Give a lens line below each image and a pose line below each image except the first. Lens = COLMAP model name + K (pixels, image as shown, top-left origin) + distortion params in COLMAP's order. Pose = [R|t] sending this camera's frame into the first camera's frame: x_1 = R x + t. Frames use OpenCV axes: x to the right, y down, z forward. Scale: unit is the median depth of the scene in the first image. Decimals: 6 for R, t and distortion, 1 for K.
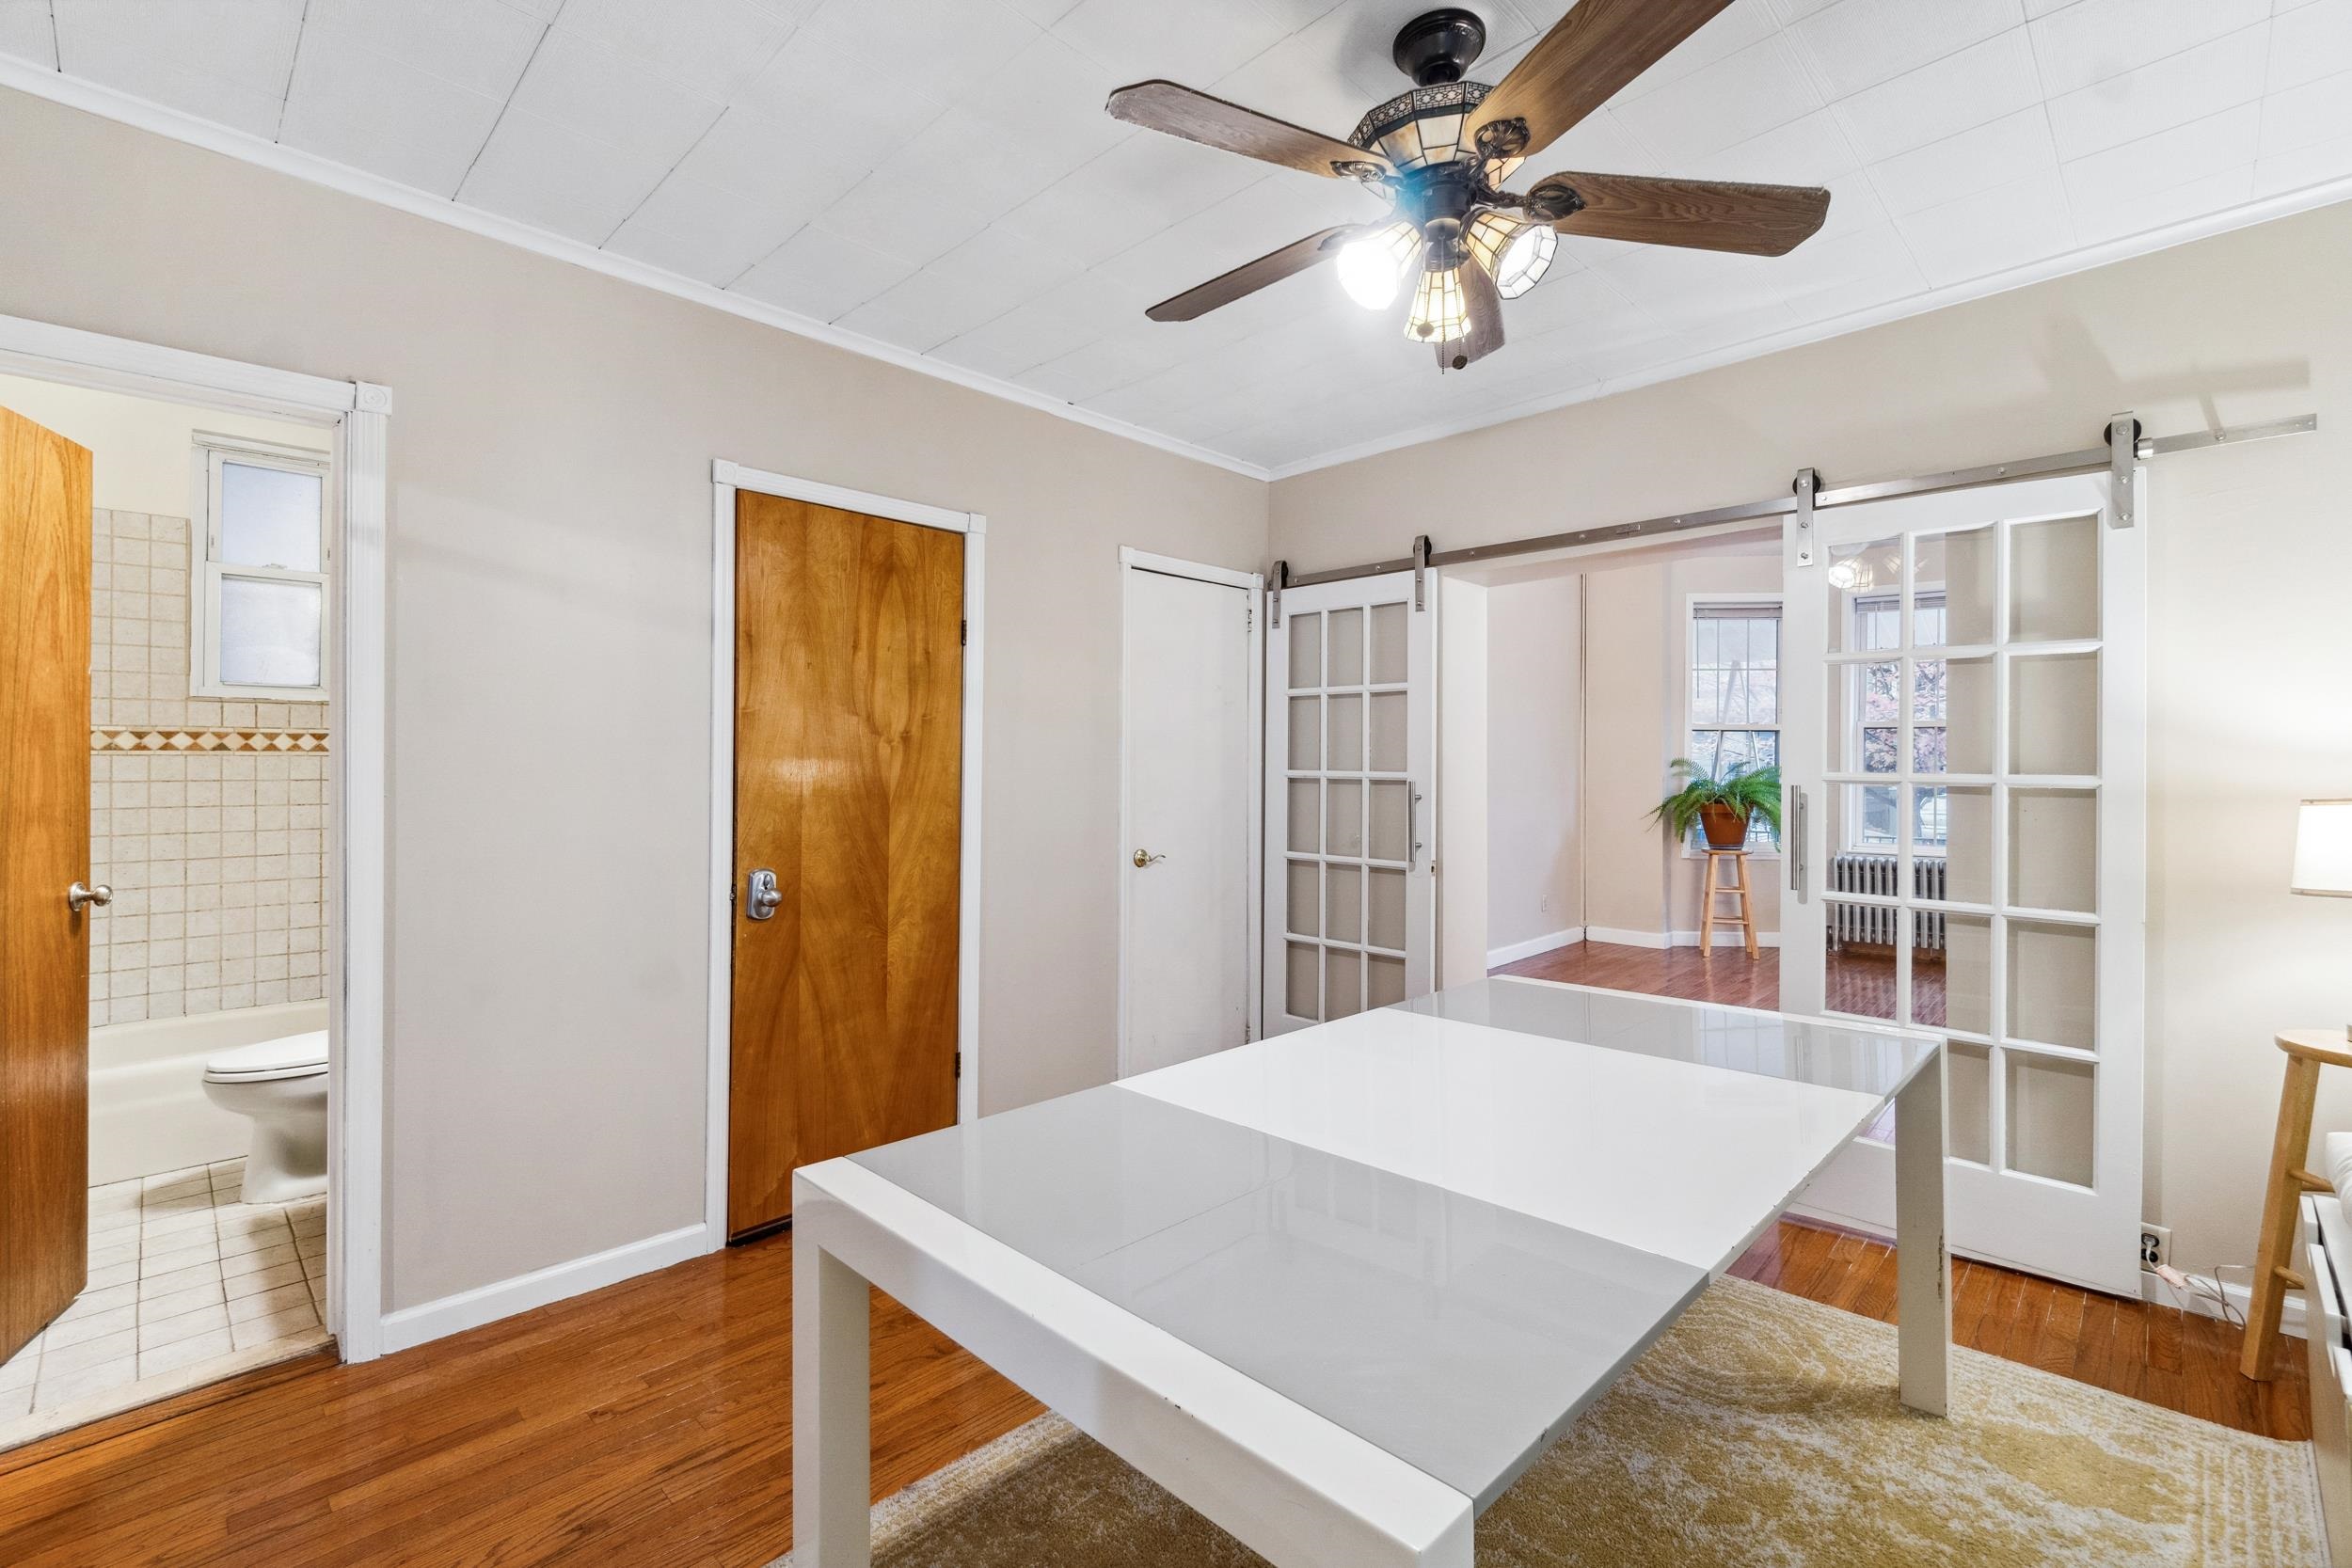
lens RADIAL K [[1027.5, 0, 1180.5], [0, 1027.5, 771.8], [0, 0, 1]] dist [-0.000282, -0.000181]
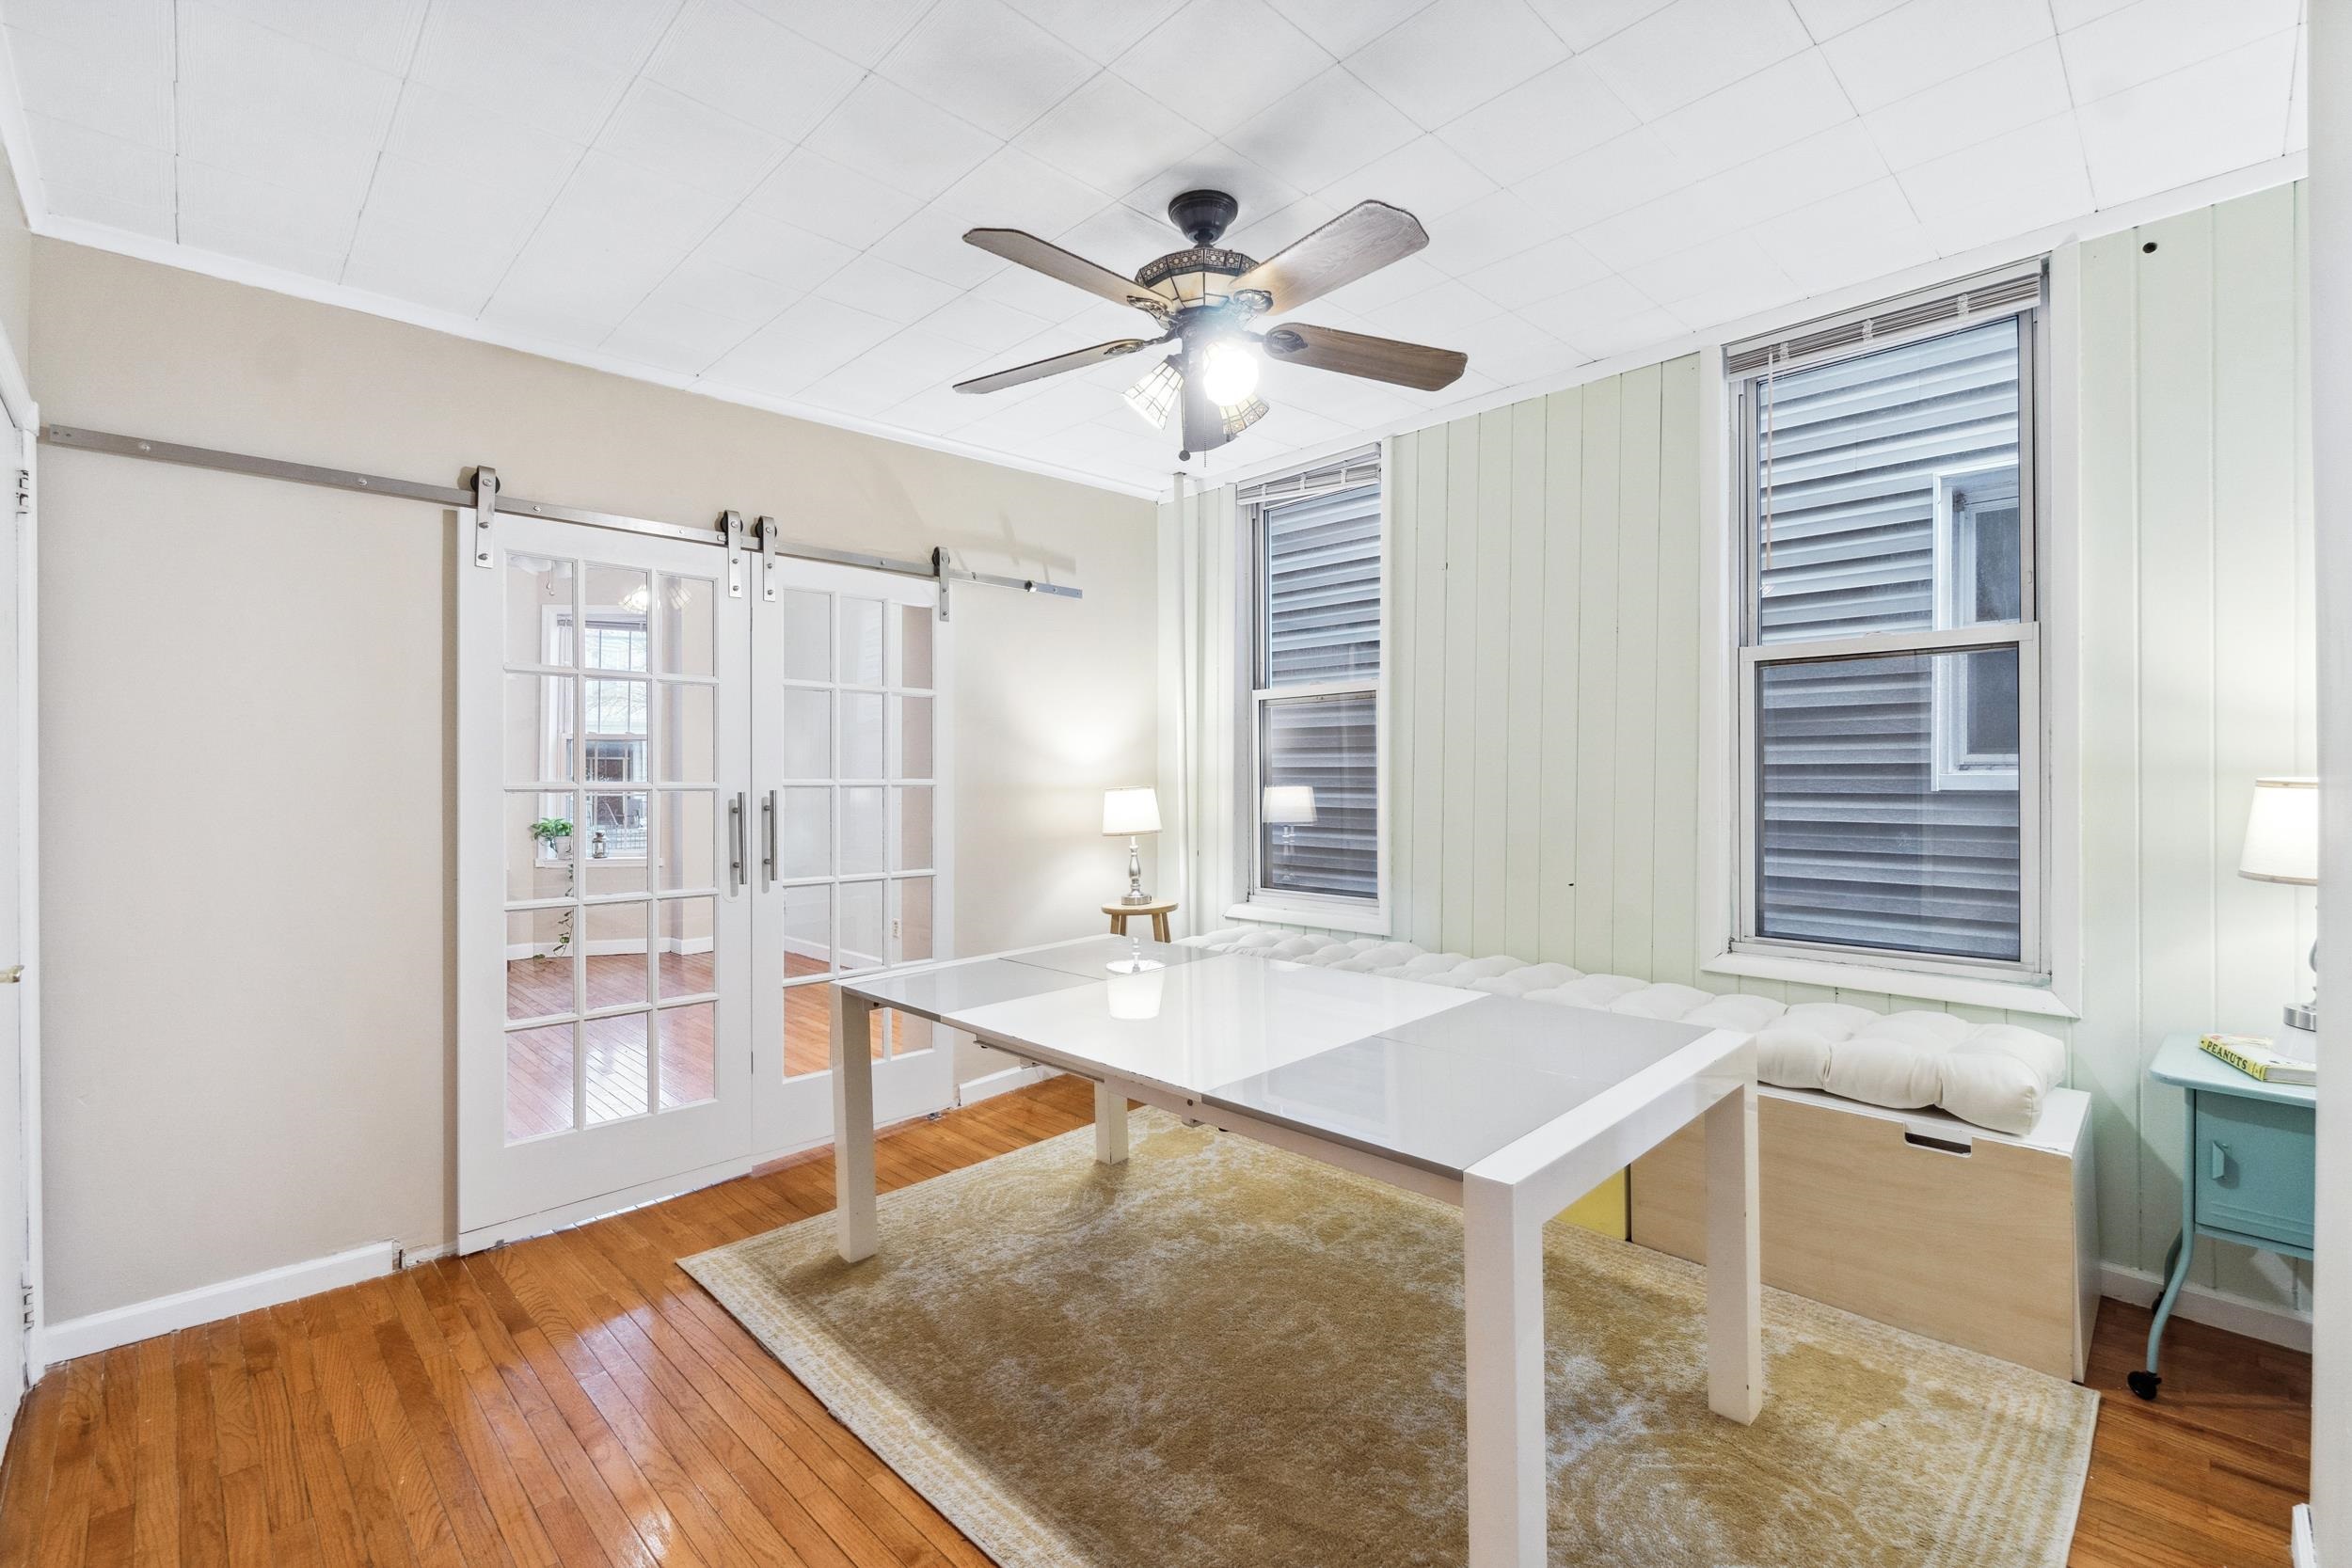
lens RADIAL K [[1027.5, 0, 1181.0], [0, 1027.5, 773.9], [0, 0, 1]] dist [-0.000282, -0.000181]
pose [[0.003705, -0.004117, 0.999985, -0.847589], [0.012865, 0.999909, 0.004069, -0.005079], [-0.999910, 0.012850, 0.003757, 0.815384]]
